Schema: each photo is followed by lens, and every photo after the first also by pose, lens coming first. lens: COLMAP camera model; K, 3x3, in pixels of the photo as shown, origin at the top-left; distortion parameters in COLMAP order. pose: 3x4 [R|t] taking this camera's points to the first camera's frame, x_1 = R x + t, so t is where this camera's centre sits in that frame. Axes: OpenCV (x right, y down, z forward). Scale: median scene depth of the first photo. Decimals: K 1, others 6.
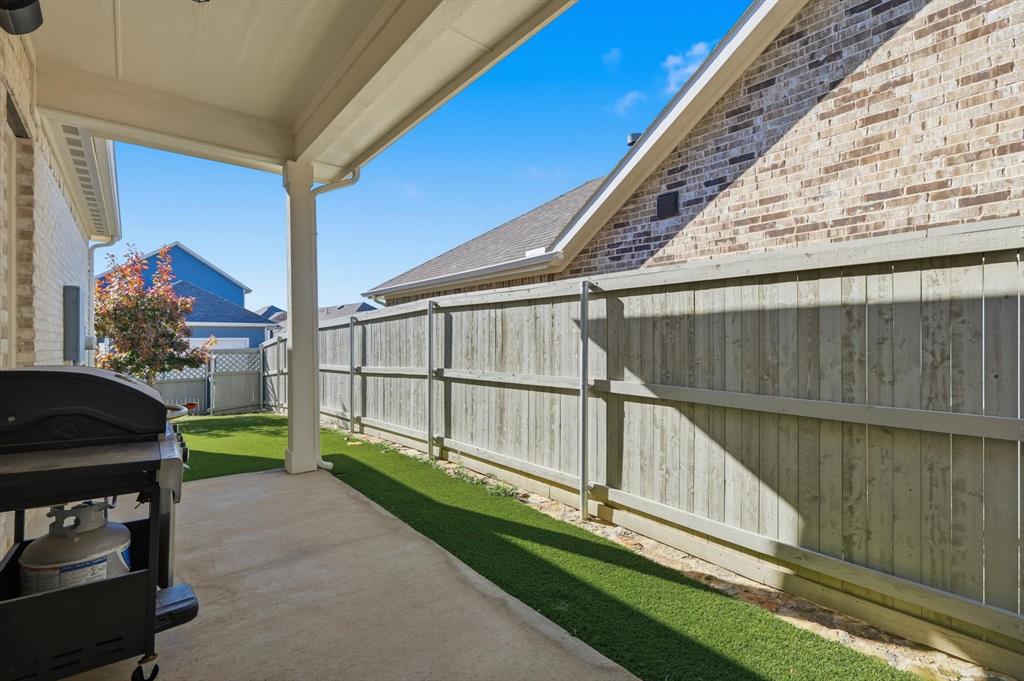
lens RADIAL K [[450.5, 0, 514.4], [0, 450.5, 344.2], [0, 0, 1]] dist [0.002145, 0.000267]
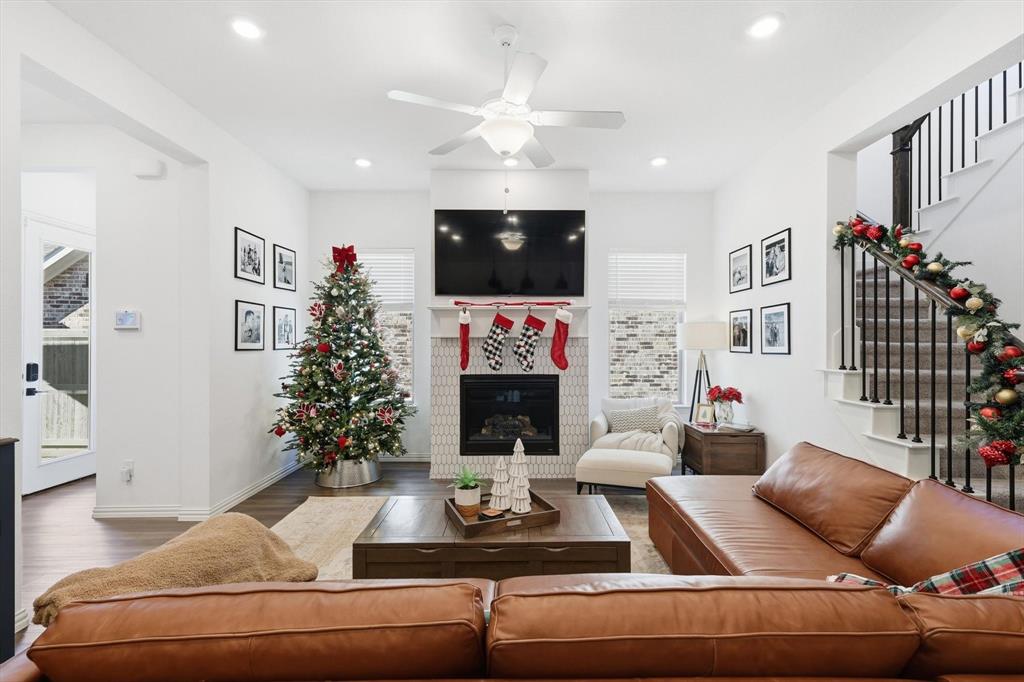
lens RADIAL K [[450.5, 0, 514.4], [0, 450.5, 344.7], [0, 0, 1]] dist [0.002145, 0.000267]
pose [[0.639323, -0.003698, 0.768929, 0.040735], [0.005023, 0.999987, 0.000633, -0.052972], [-0.768922, 0.003457, 0.639333, -1.263617]]
